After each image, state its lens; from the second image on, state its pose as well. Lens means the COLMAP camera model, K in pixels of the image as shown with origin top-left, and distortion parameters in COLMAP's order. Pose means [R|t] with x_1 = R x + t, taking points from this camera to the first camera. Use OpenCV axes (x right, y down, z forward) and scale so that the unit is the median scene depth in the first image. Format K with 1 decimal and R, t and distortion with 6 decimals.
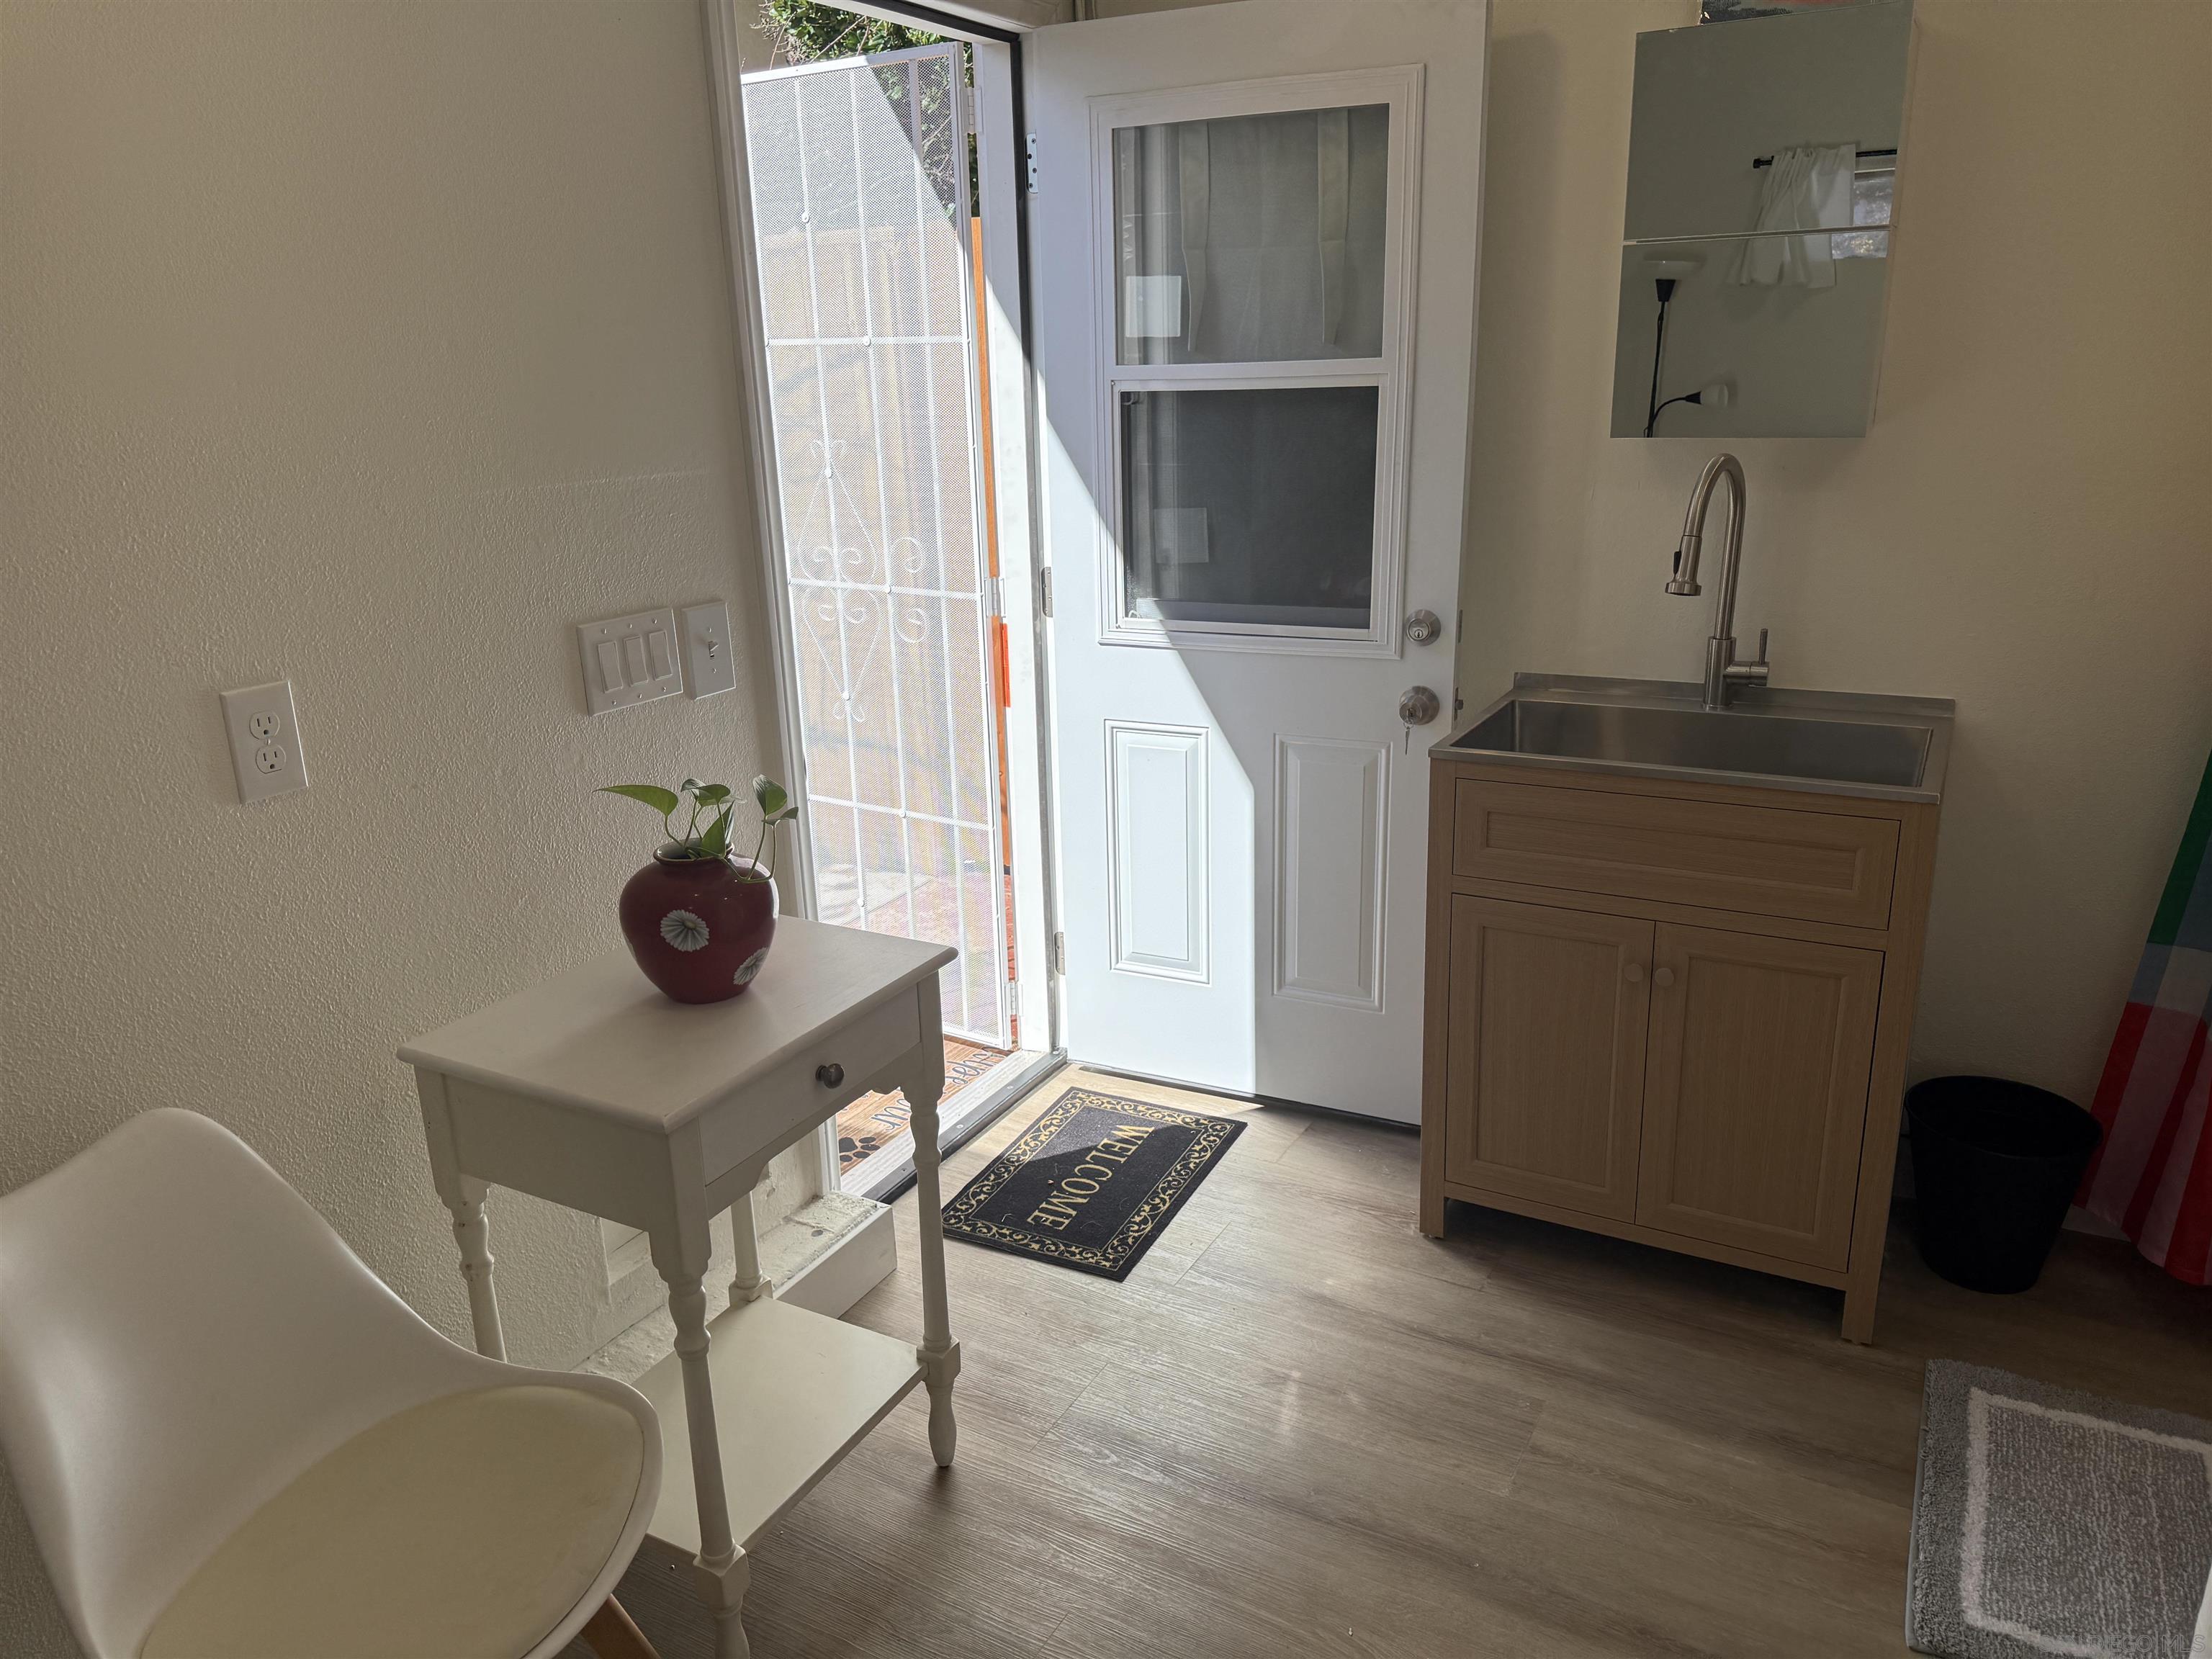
lens RADIAL K [[1557.2, 0, 1100.2], [0, 1557.2, 832.6], [0, 0, 1]] dist [0.059556, -0.067747]
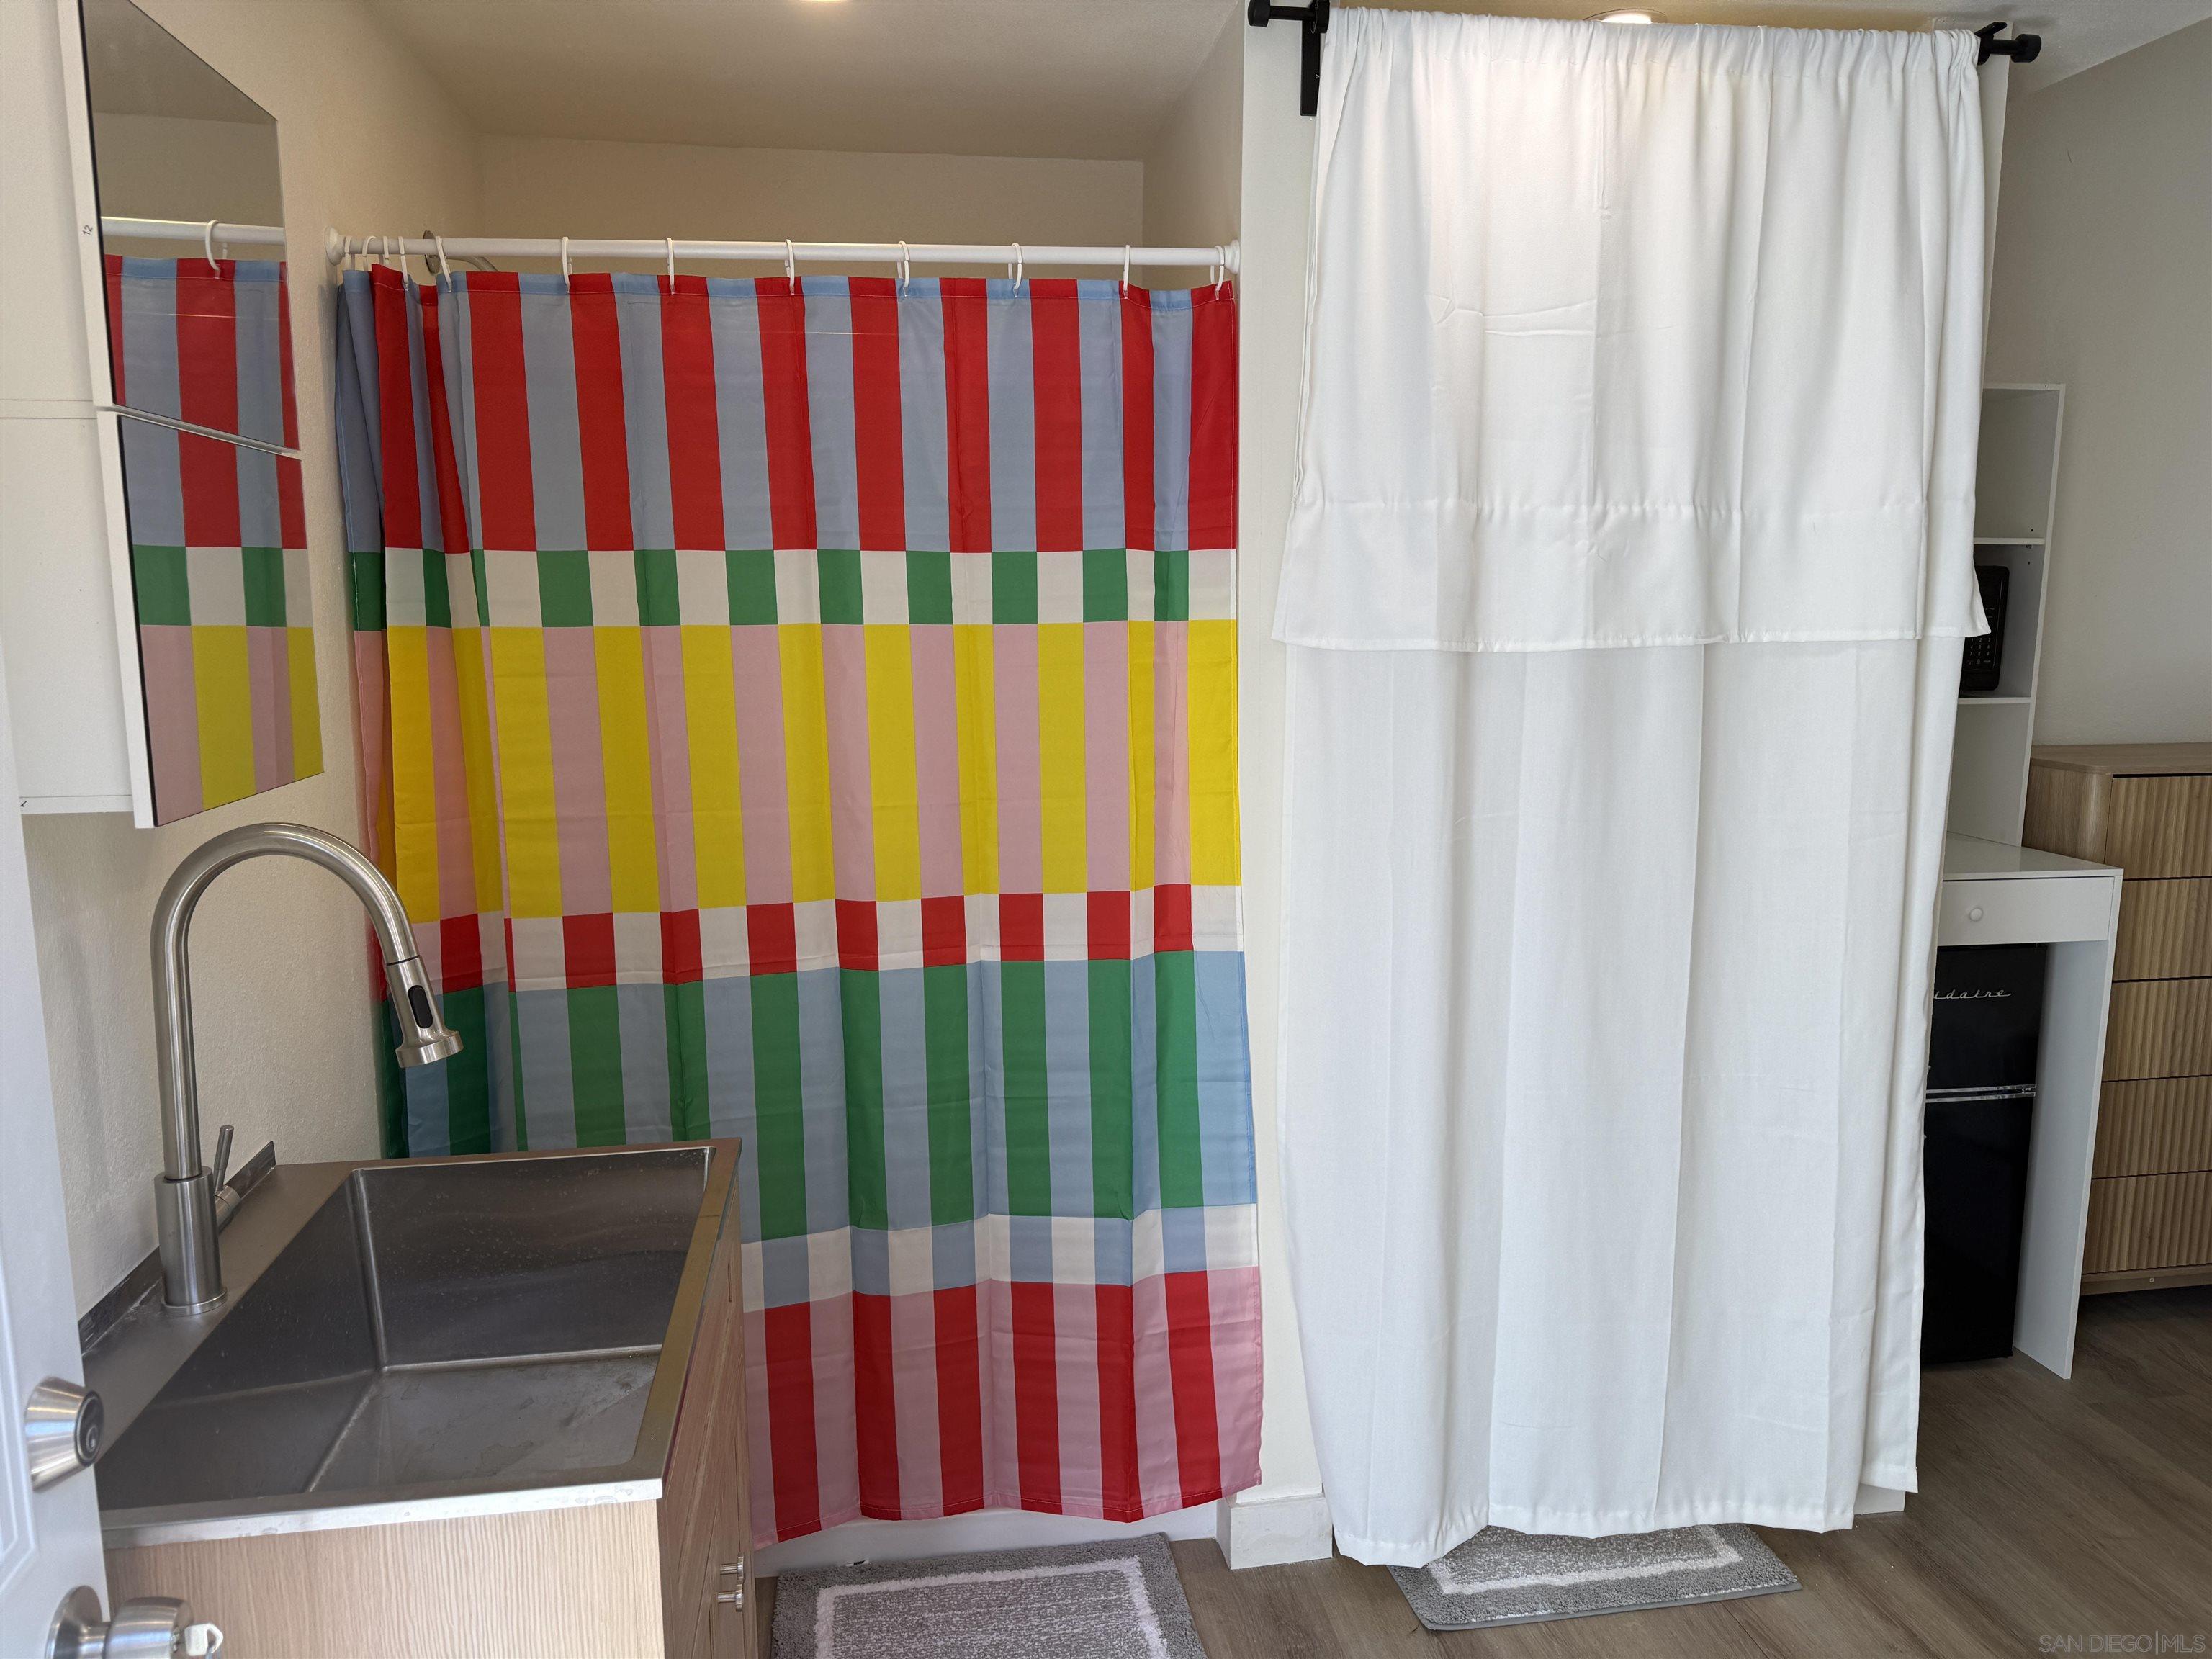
lens RADIAL K [[1557.2, 0, 1106.4], [0, 1557.2, 833.8], [0, 0, 1]] dist [0.059556, -0.067747]
pose [[-0.619147, -0.081448, 0.781040, -0.187805], [0.253583, 0.920584, 0.297020, -0.302124], [-0.743205, 0.381957, -0.549323, 1.014531]]
